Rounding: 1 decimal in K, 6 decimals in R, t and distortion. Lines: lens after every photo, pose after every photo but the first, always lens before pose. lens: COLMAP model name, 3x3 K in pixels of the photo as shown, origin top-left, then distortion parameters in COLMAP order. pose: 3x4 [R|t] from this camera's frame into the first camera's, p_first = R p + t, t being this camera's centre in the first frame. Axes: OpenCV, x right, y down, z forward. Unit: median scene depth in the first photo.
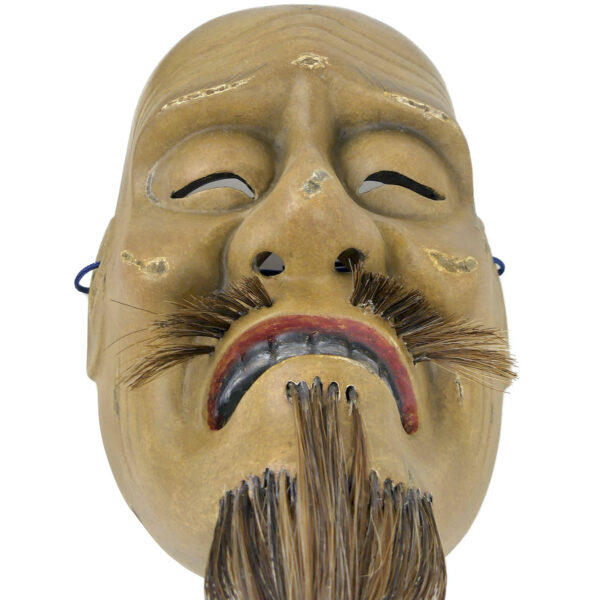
lens RADIAL K [[735.0, 0, 300.0], [0, 735.0, 300.0], [0, 0, 1]] dist [-0.002225, -0.005046]
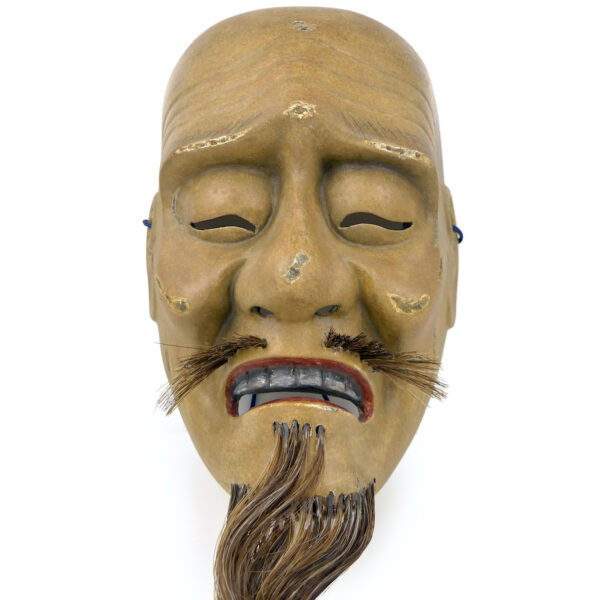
lens RADIAL K [[519.2, 0, 297.4], [0, 519.2, 288.4], [0, 0, 1]] dist [-0.016462, -0.002845]
pose [[0.997442, 0.018680, -0.068992, 0.076110], [0.012339, 0.905750, 0.423632, -0.451452], [0.070403, -0.423400, 0.903203, 0.183817]]
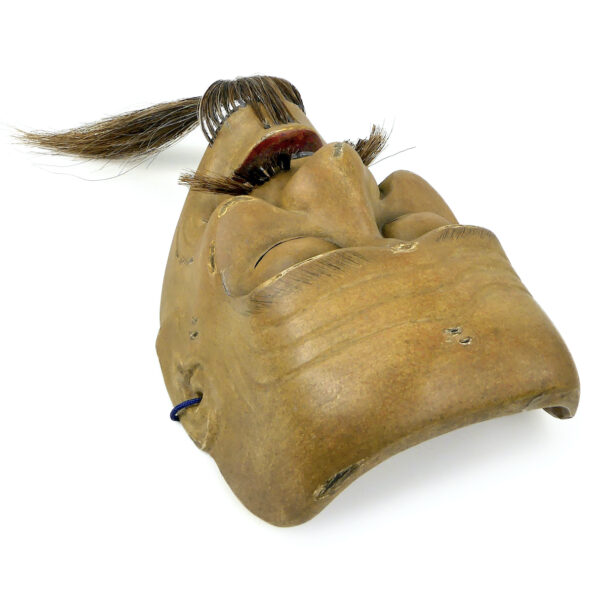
lens RADIAL K [[735.0, 0, 300.0], [0, 735.0, 300.0], [0, 0, 1]] dist [-0.002225, -0.005046]
pose [[-0.915190, 0.176502, -0.362317, 0.642790], [-0.384944, -0.116595, 0.915546, -1.431653], [0.119352, 0.977370, 0.174650, 0.939506]]
